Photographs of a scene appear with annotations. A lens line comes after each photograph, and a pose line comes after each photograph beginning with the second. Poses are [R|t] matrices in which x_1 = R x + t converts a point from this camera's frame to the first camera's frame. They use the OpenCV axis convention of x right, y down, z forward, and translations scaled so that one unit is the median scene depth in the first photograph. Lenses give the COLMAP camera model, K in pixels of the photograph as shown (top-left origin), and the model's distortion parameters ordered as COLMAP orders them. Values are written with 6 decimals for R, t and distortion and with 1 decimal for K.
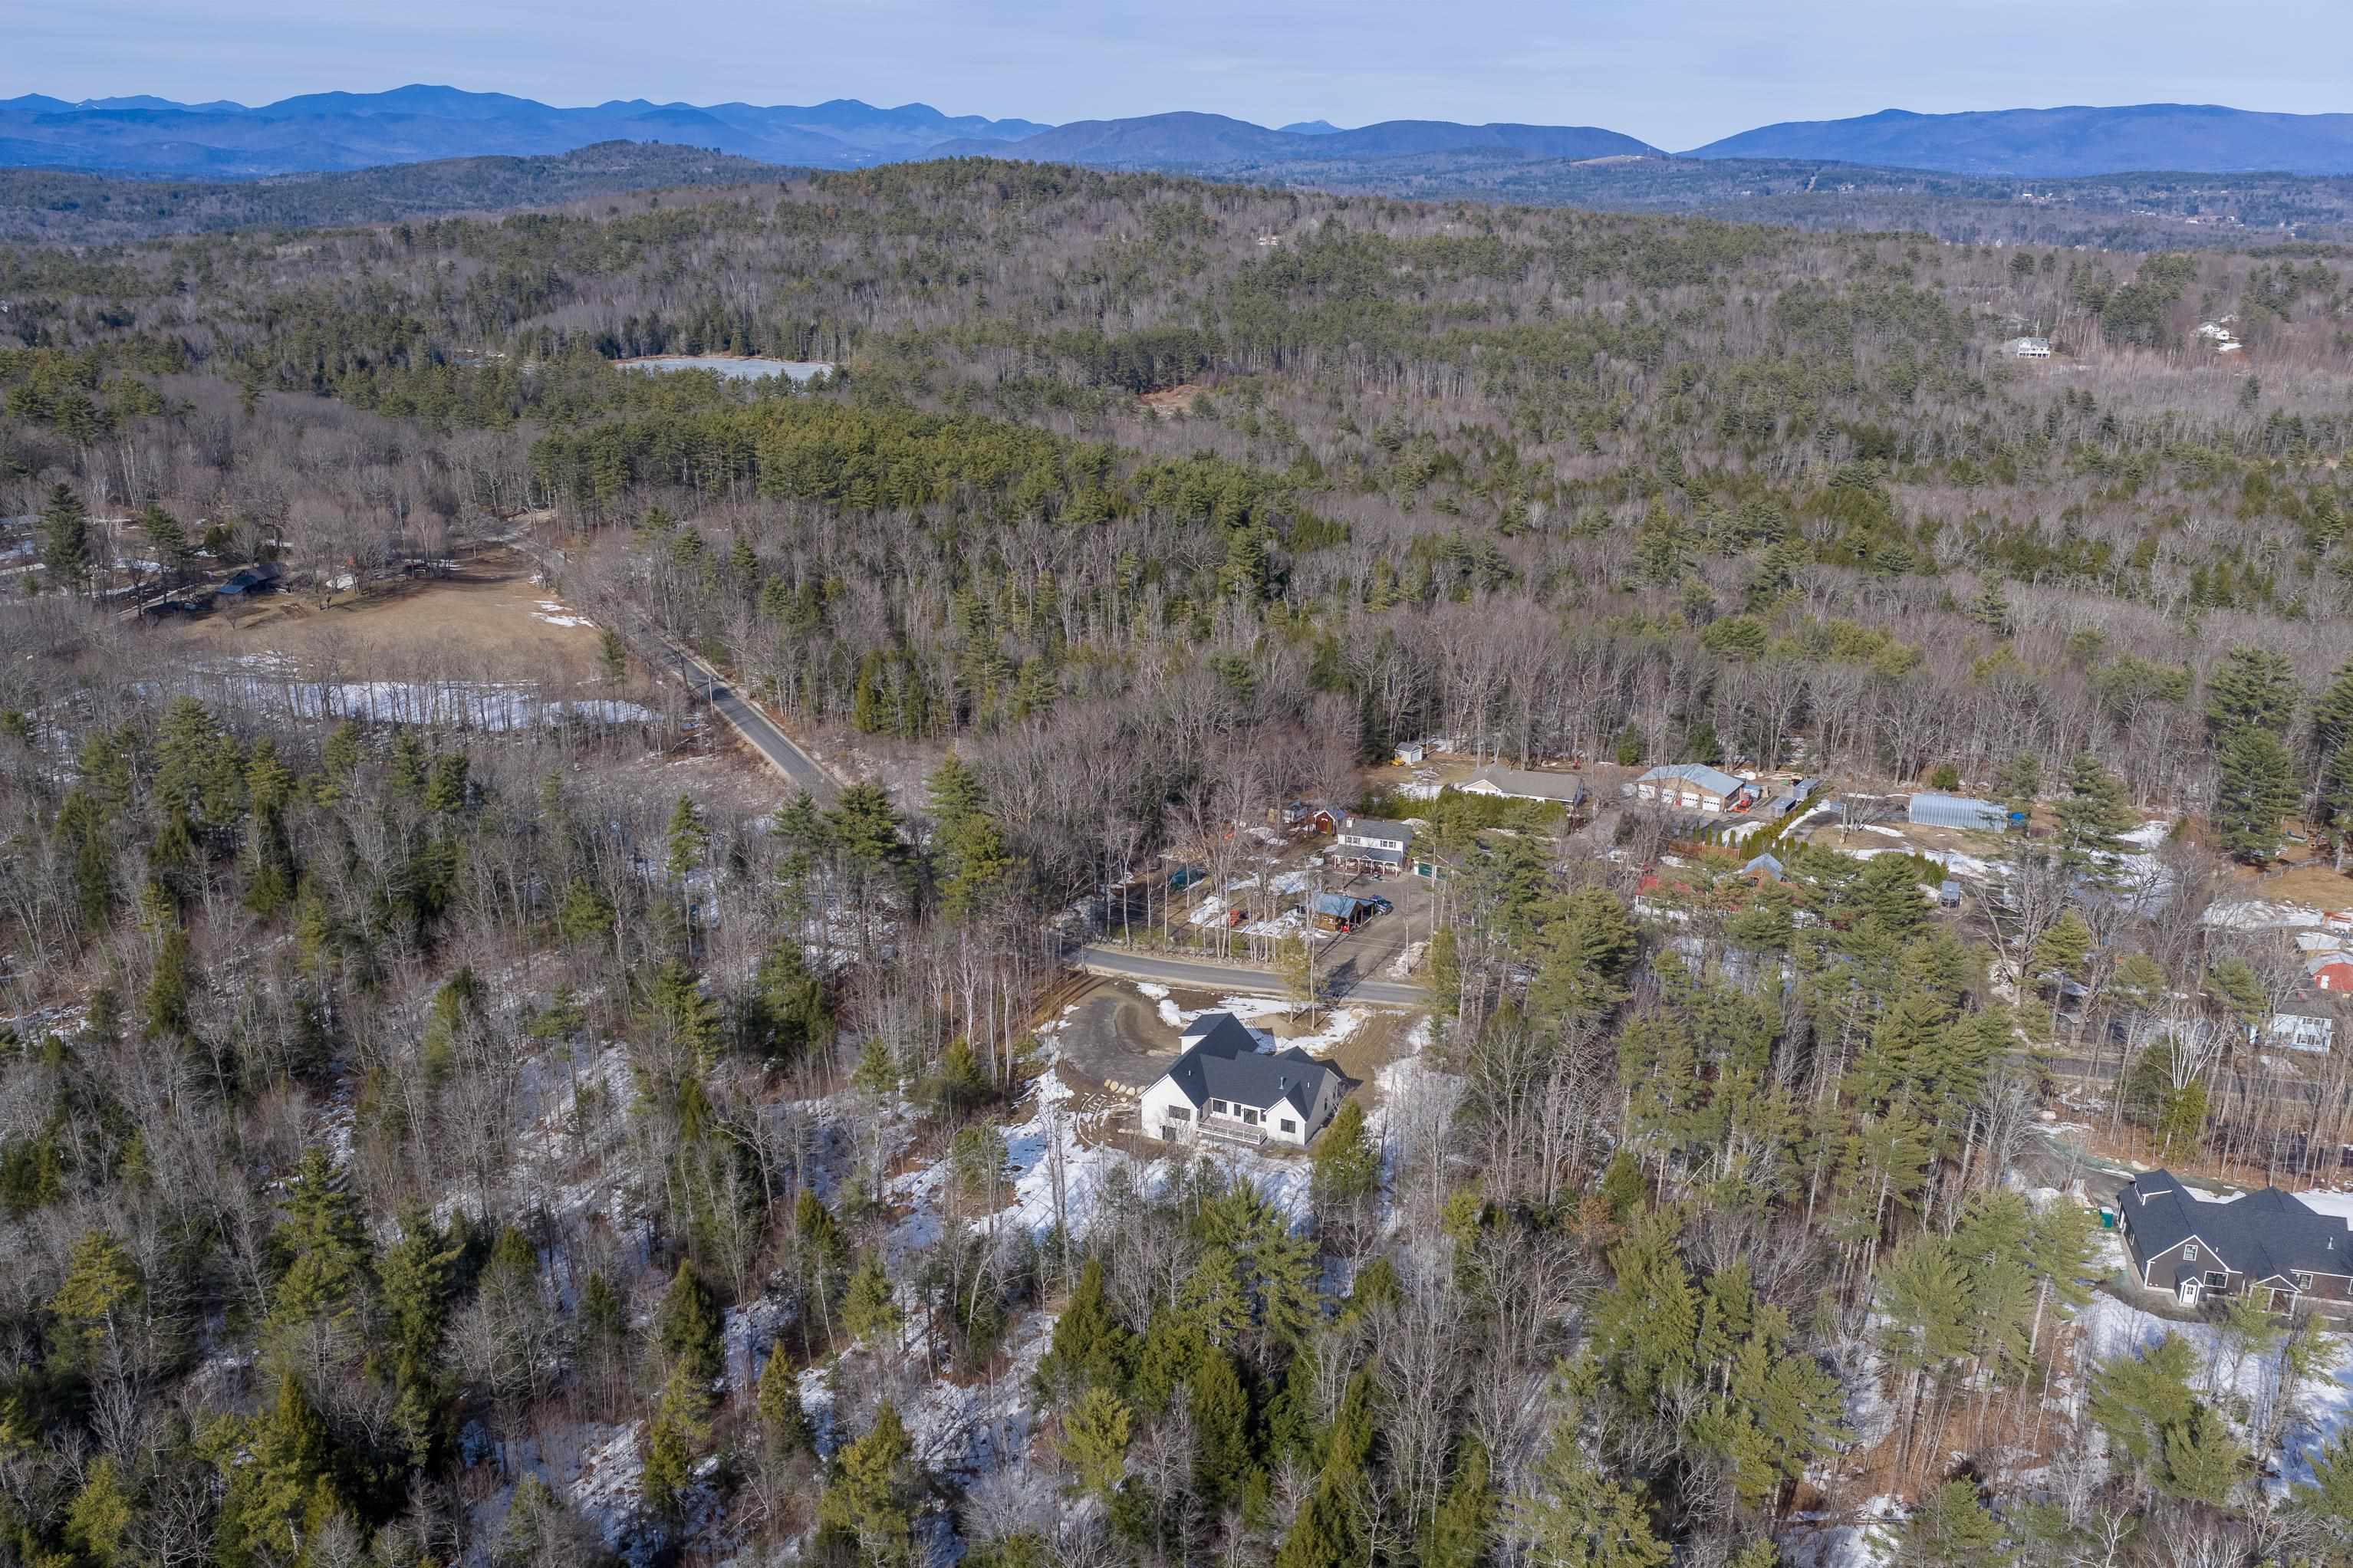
lens RADIAL K [[1967.9, 0, 1176.5], [0, 1967.9, 784.0], [0, 0, 1]] dist [0.007369, -0.008991]
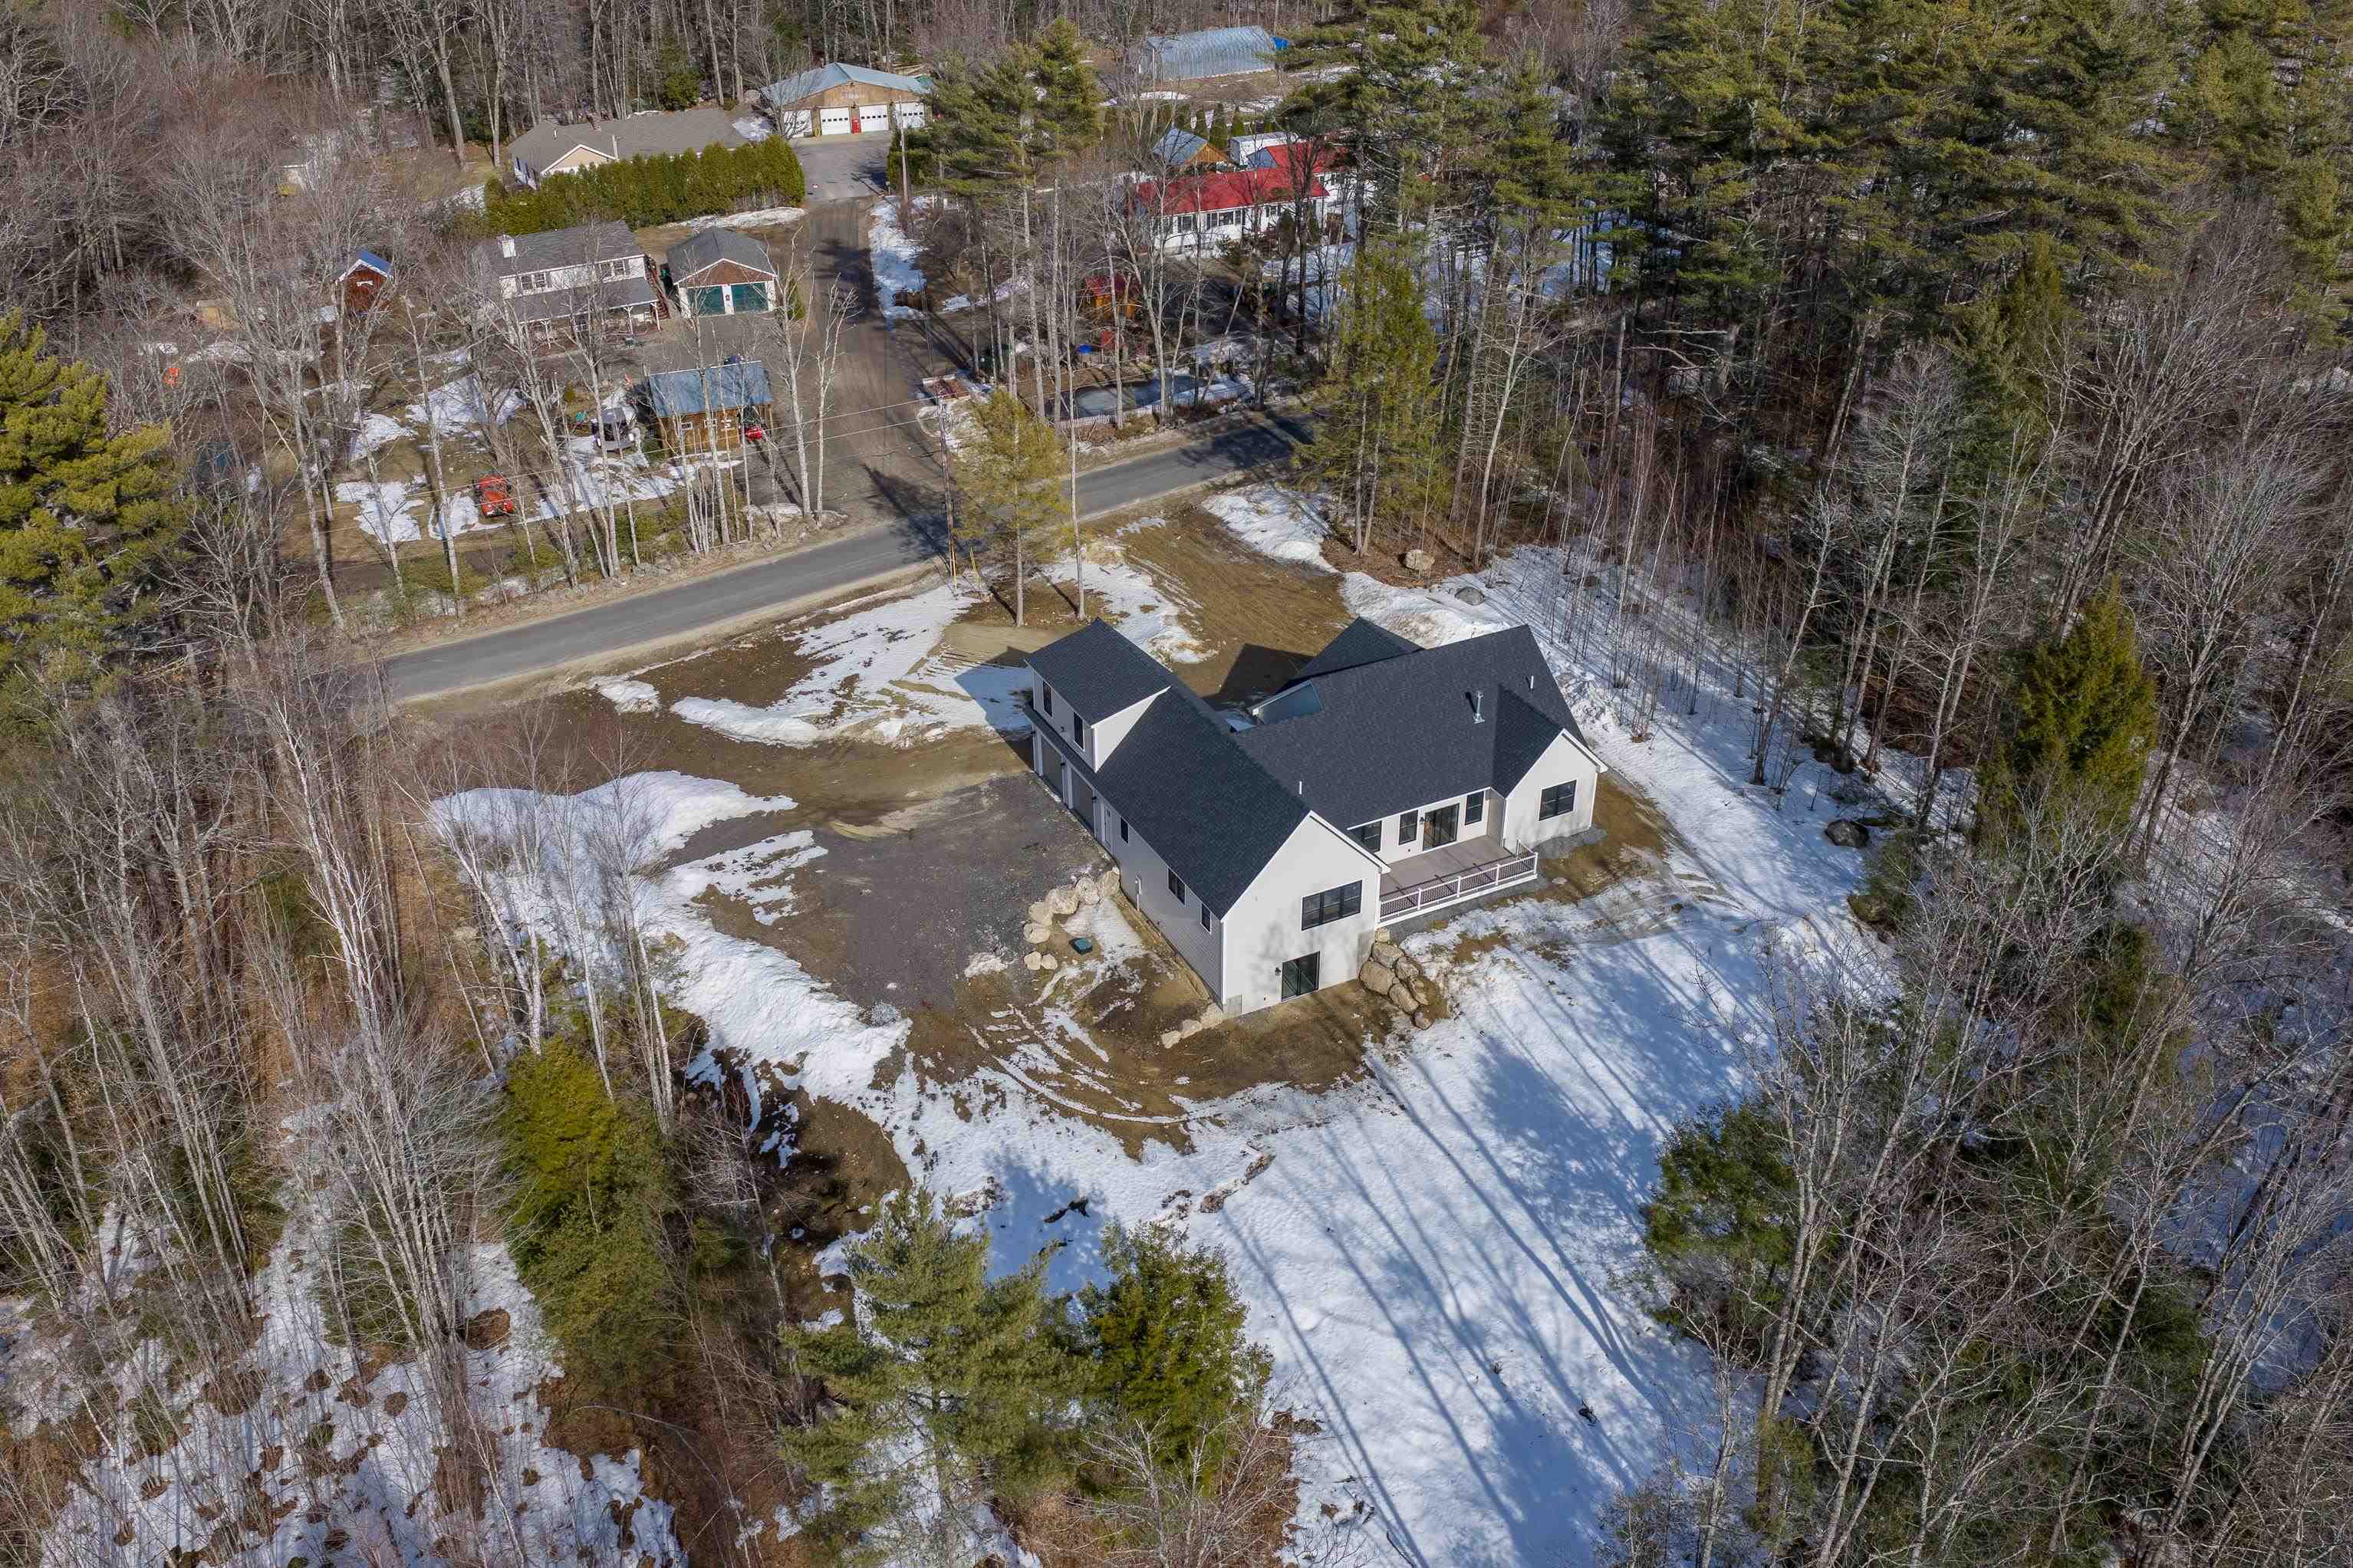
lens RADIAL K [[1967.9, 0, 1176.5], [0, 1967.9, 784.0], [0, 0, 1]] dist [0.007369, -0.008991]
pose [[0.614904, -0.405161, 0.676563, -0.210238], [0.246047, 0.913668, 0.323529, 0.029038], [-0.749236, -0.032473, 0.661507, 0.714308]]
